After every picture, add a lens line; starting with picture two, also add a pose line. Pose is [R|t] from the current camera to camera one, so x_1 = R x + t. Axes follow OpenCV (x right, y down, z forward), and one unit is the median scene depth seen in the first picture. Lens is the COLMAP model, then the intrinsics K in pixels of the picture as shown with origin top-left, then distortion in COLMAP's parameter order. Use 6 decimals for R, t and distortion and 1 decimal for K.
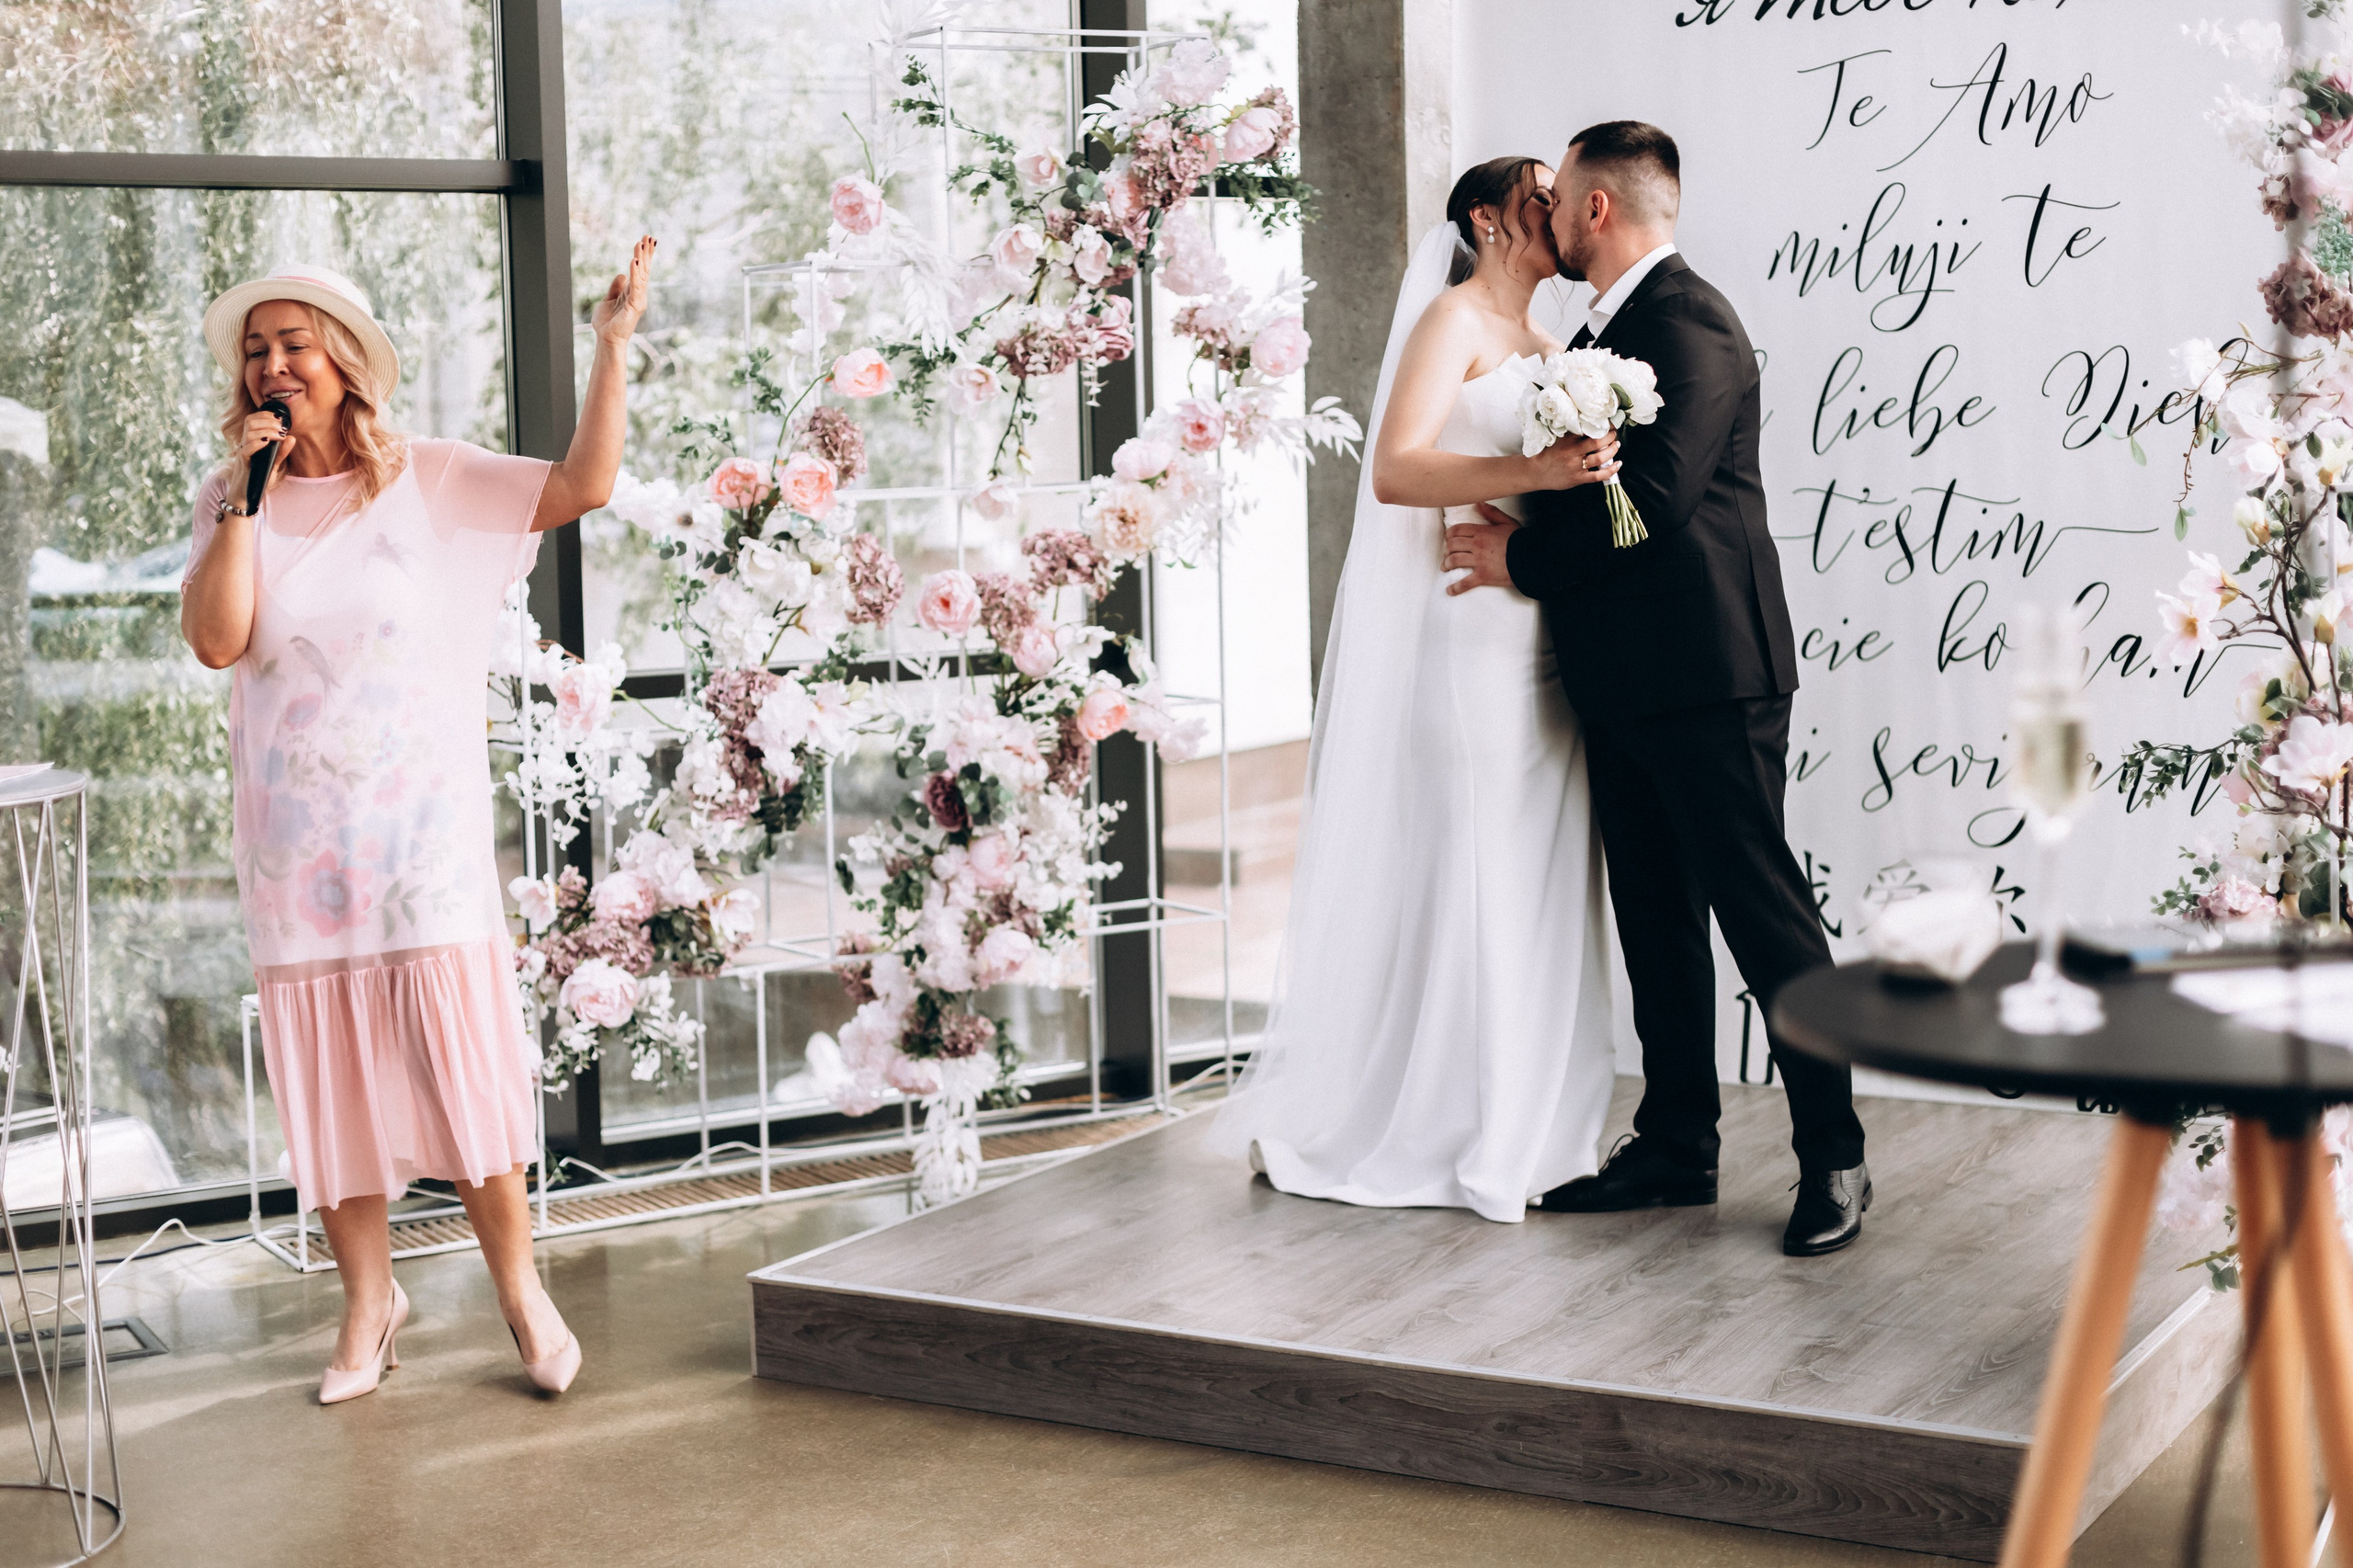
lens RADIAL K [[3346.6, 0, 1170.9], [0, 3346.6, 743.6], [0, 0, 1]] dist [-0.002558, -0.069027]
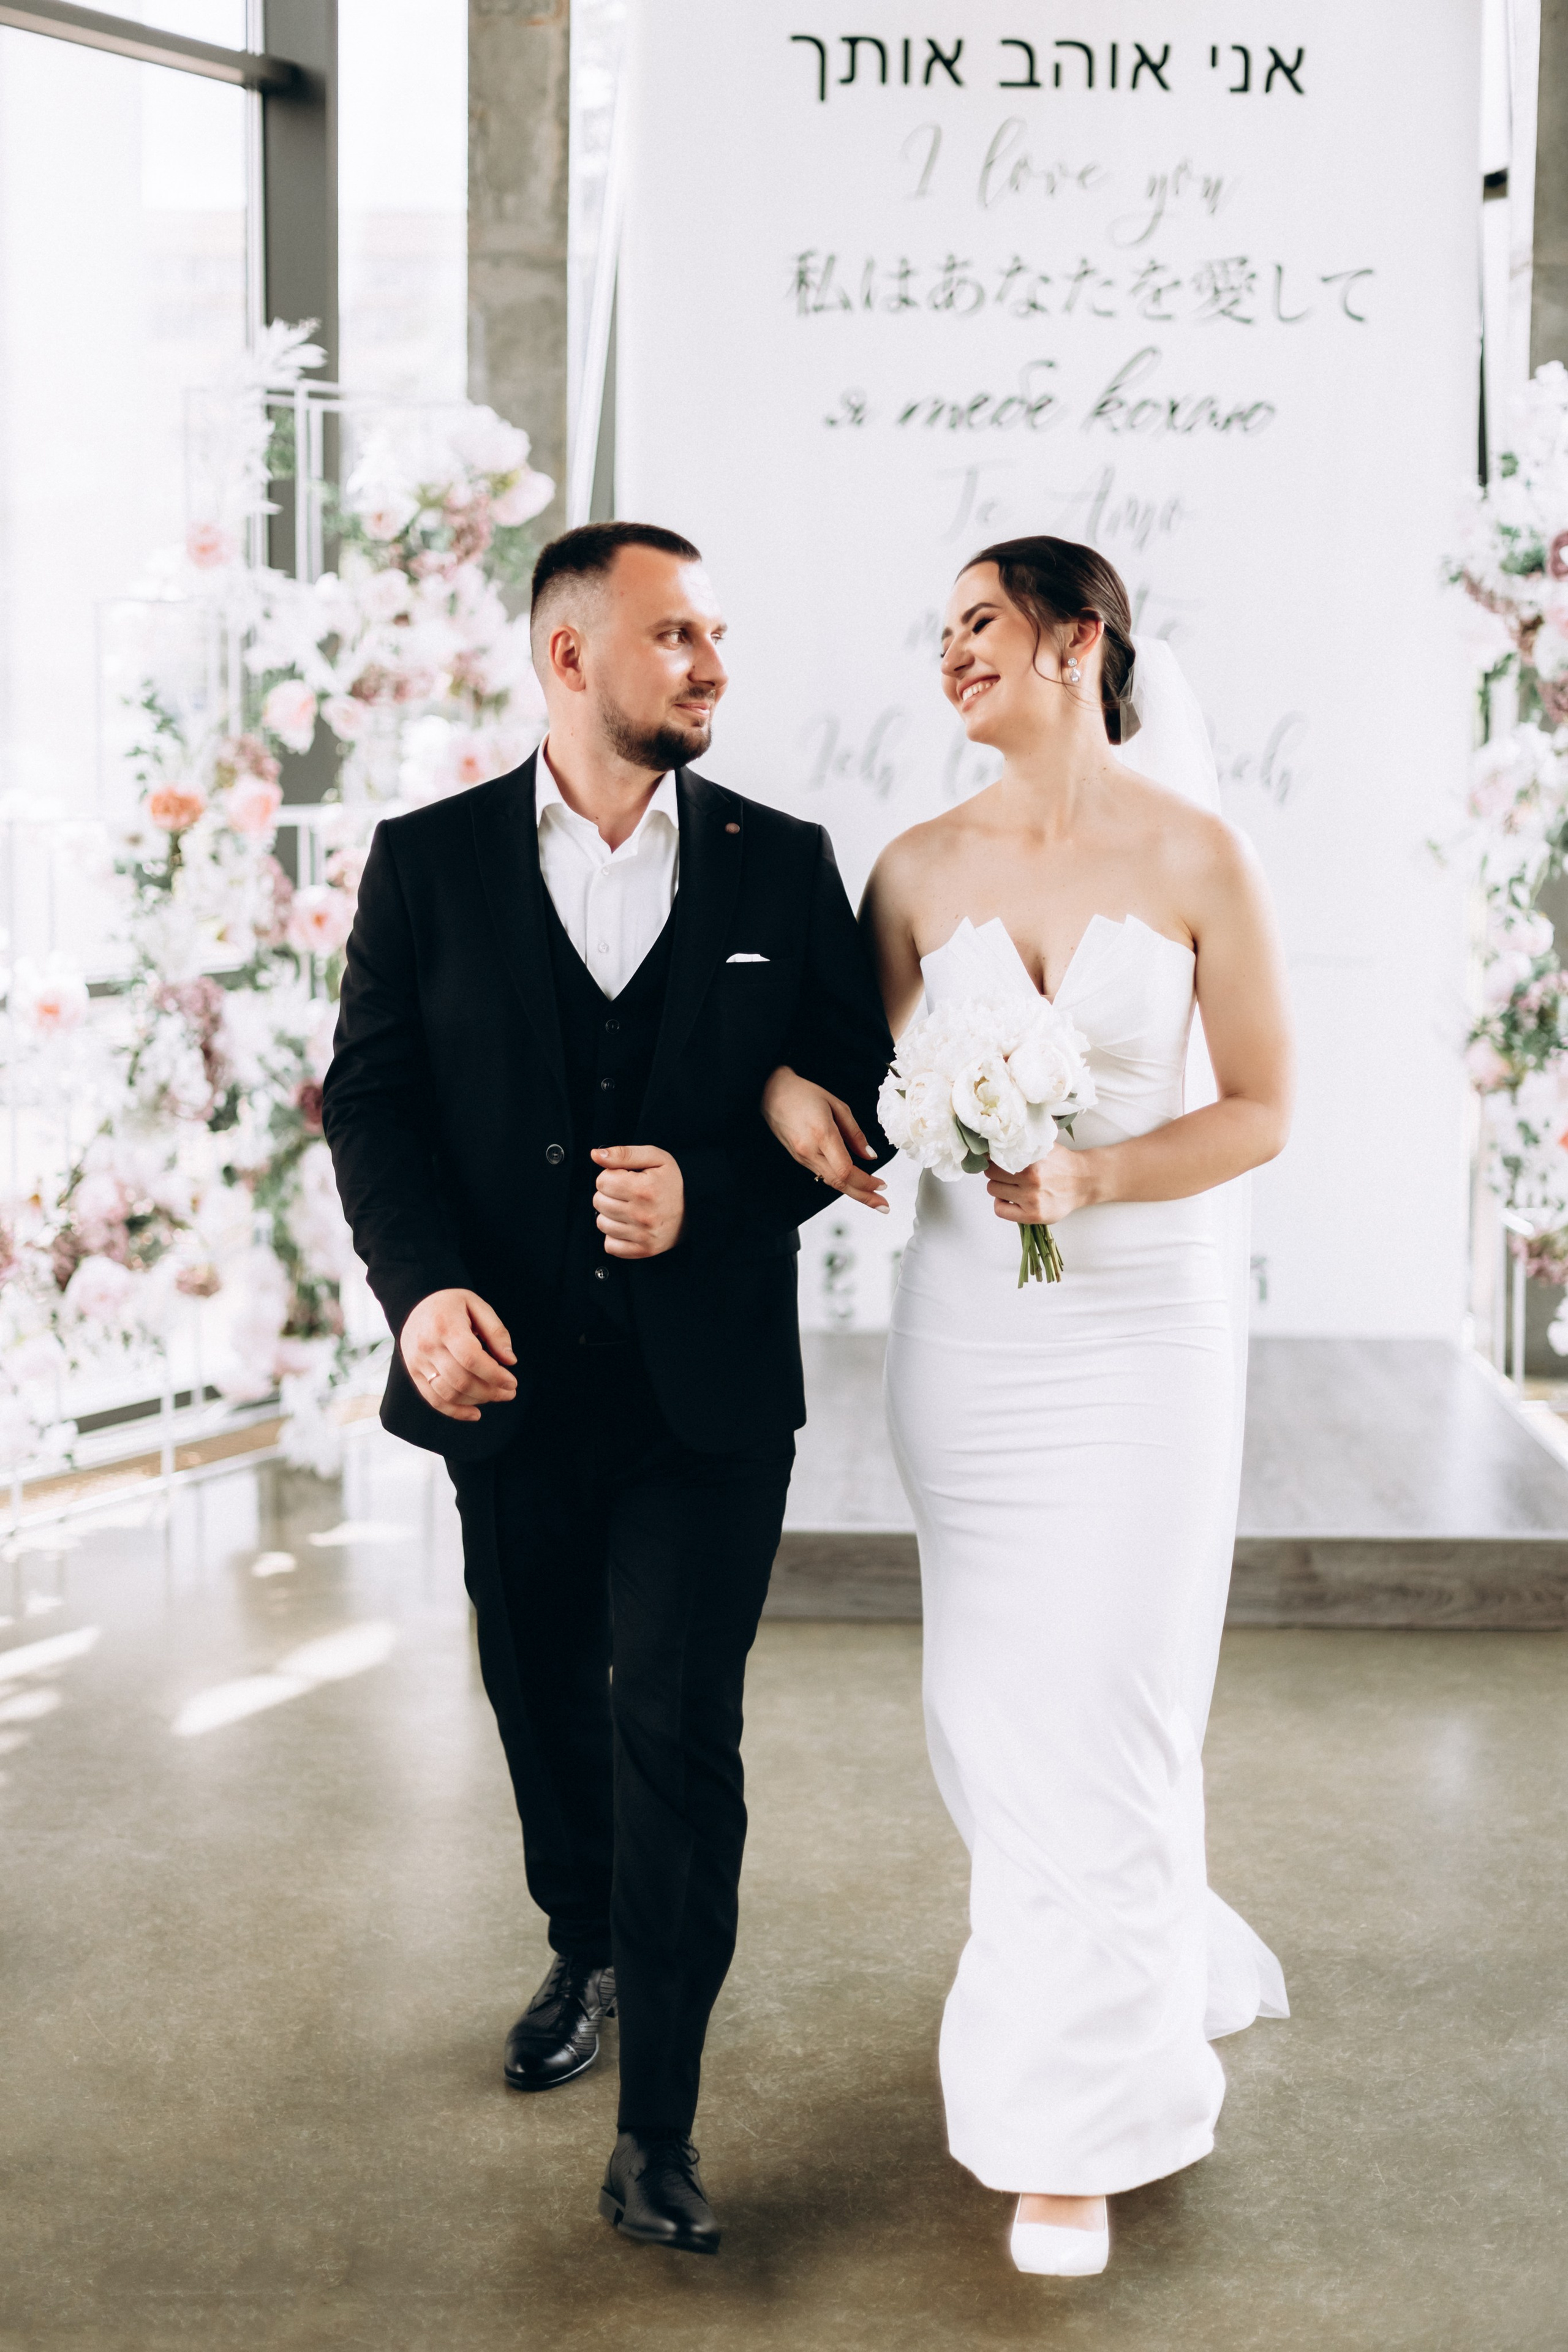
lens RADIAL K [[3381.6, 0, 773.7], [0, 3381.6, 1161.1], [0, 0, 1]] dist [-0.011823, -0.044041]
pose [[0.879407, -0.028589, 0.475212, -0.450780], [0.015923, 0.999403, 0.030660, 0.004416], [-0.475805, -0.019396, 0.879337, -0.029042]]
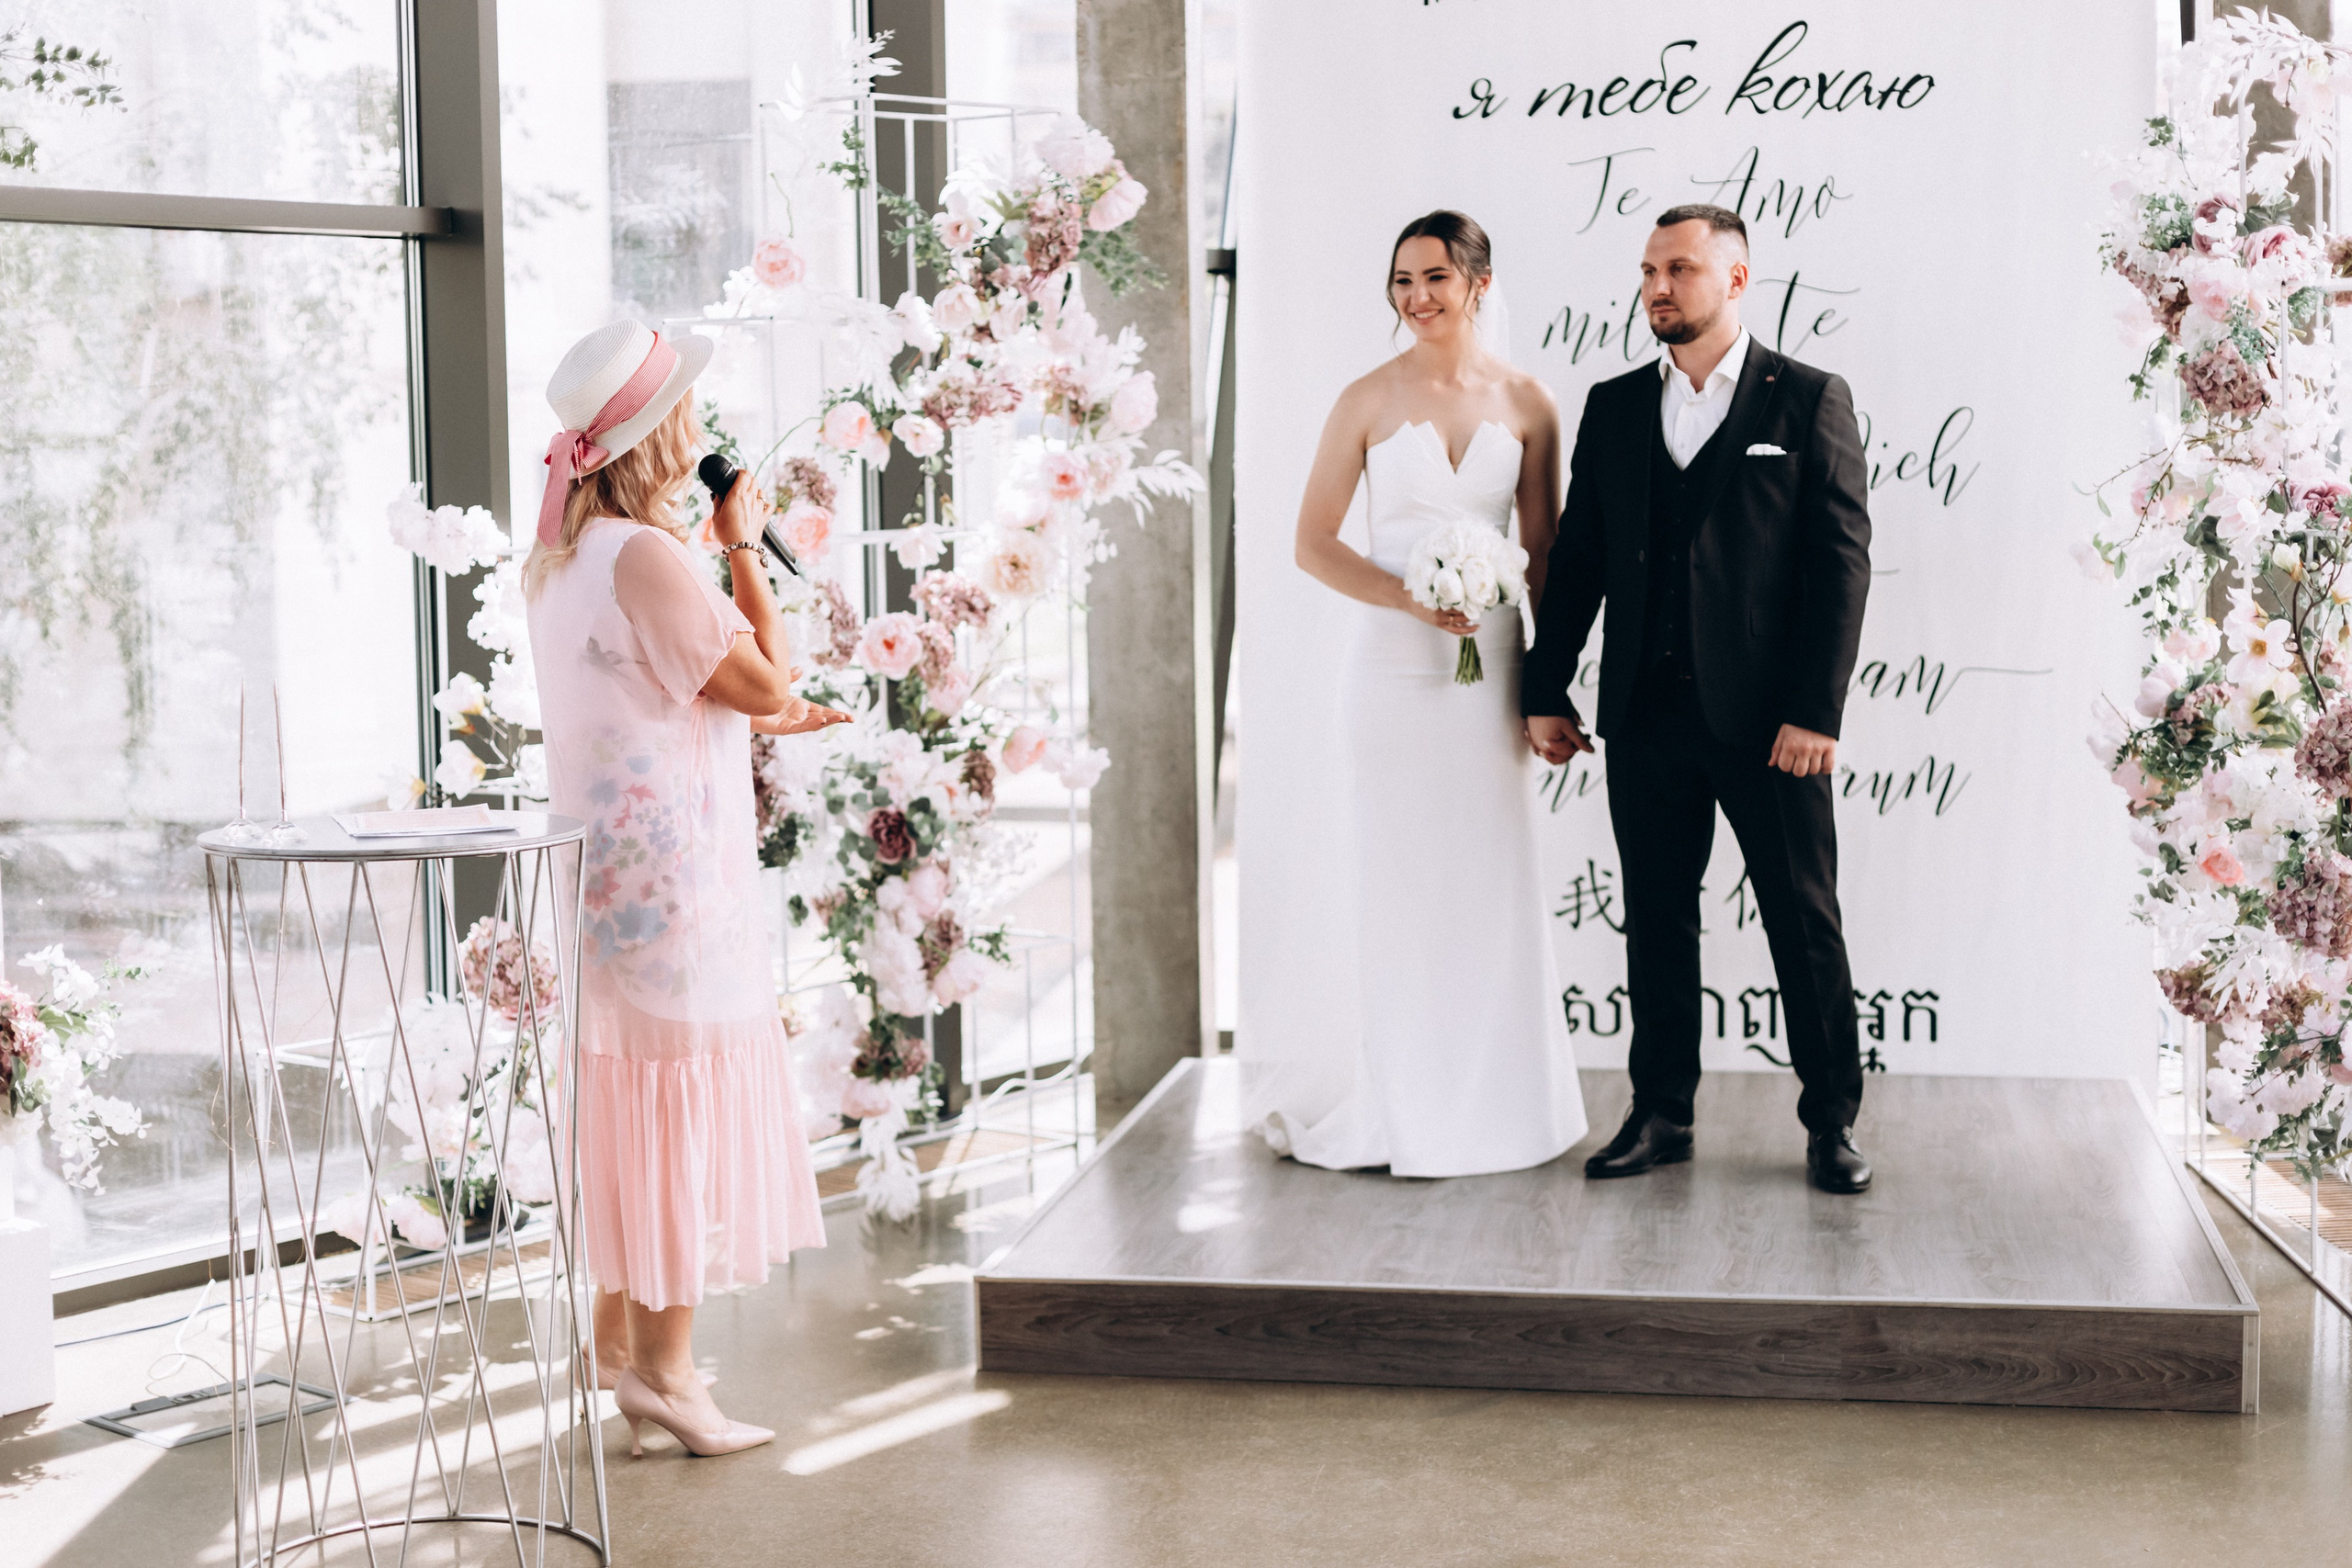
lens RADIAL K [[3453.2, 0, 1136.9], [0, 3453.2, 769.6], [0, 0, 1]] dist [0.005821, -0.095977]
pose [[0.943117, -0.022014, 0.331732, -0.347666], [0.024957, 0.999678, -0.004612, 0.003756], [-0.331523, 0.012629, 0.943362, -0.042444]]
